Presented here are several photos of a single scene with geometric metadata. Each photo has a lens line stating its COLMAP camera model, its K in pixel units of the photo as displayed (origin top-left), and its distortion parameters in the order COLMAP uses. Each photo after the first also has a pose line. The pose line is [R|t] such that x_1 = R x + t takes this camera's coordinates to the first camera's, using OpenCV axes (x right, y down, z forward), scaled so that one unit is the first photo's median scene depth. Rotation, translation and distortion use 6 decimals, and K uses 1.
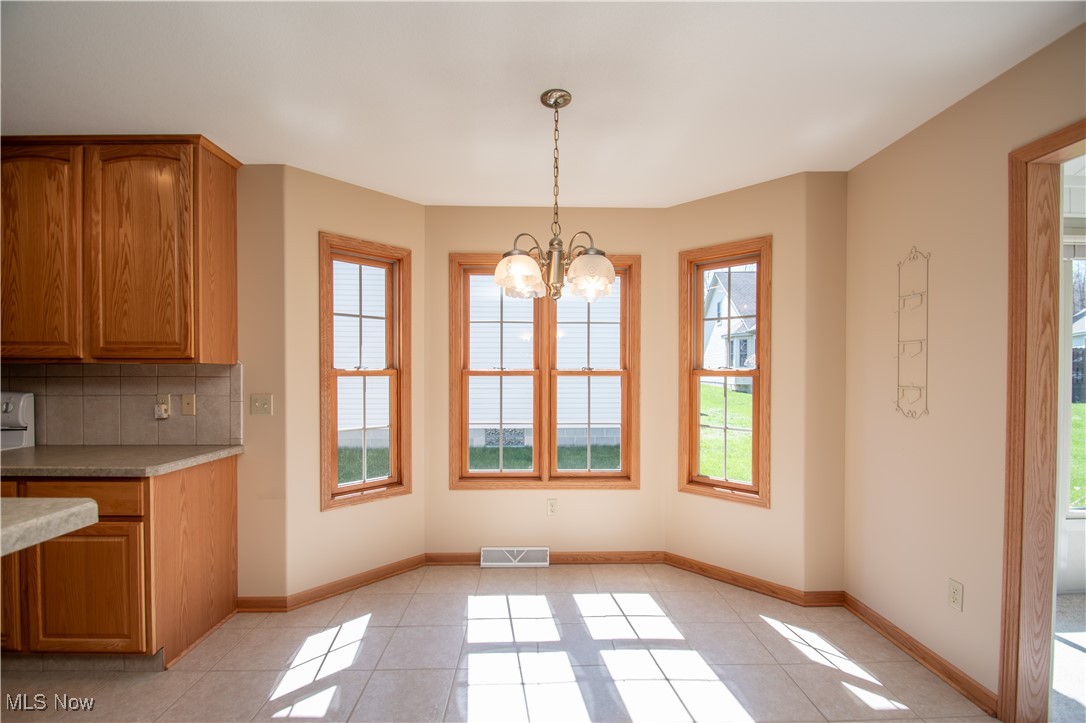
lens RADIAL K [[480.6, 0, 548.6], [0, 480.6, 378.4], [0, 0, 1]] dist [0.000605, -0.015041]
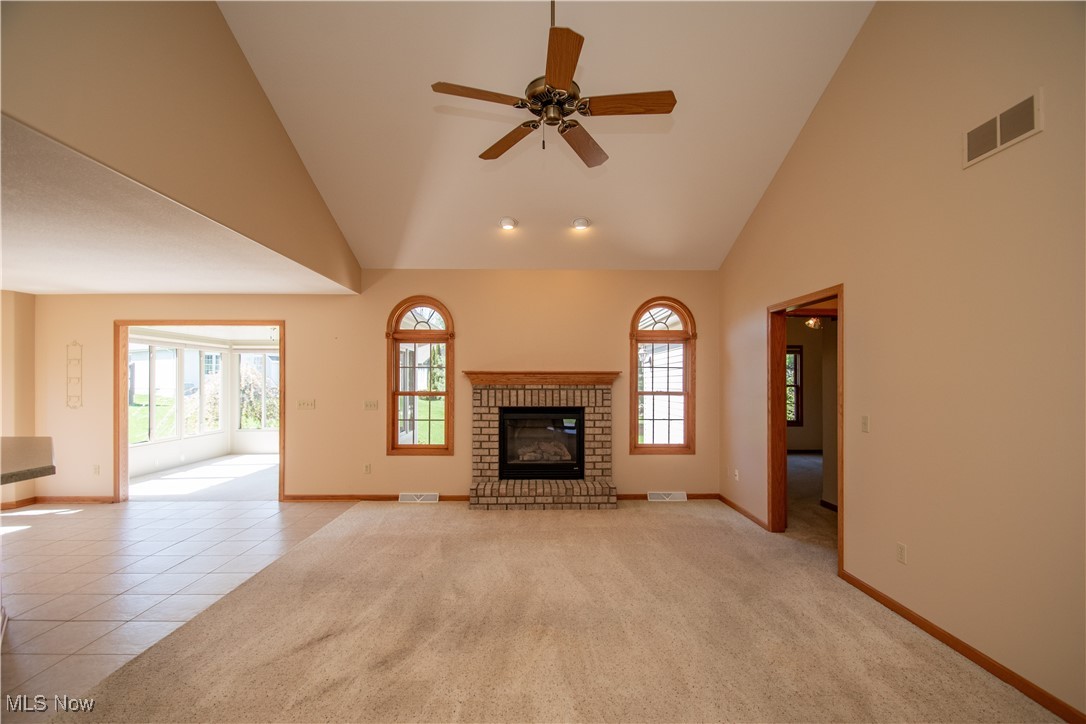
lens RADIAL K [[480.6, 0, 548.6], [0, 480.6, 378.9], [0, 0, 1]] dist [0.000605, -0.015041]
pose [[0.021713, 0.001397, 0.999763, -1.668624], [0.016854, 0.999856, -0.001763, -0.027207], [-0.999622, 0.016888, 0.021687, -1.537788]]
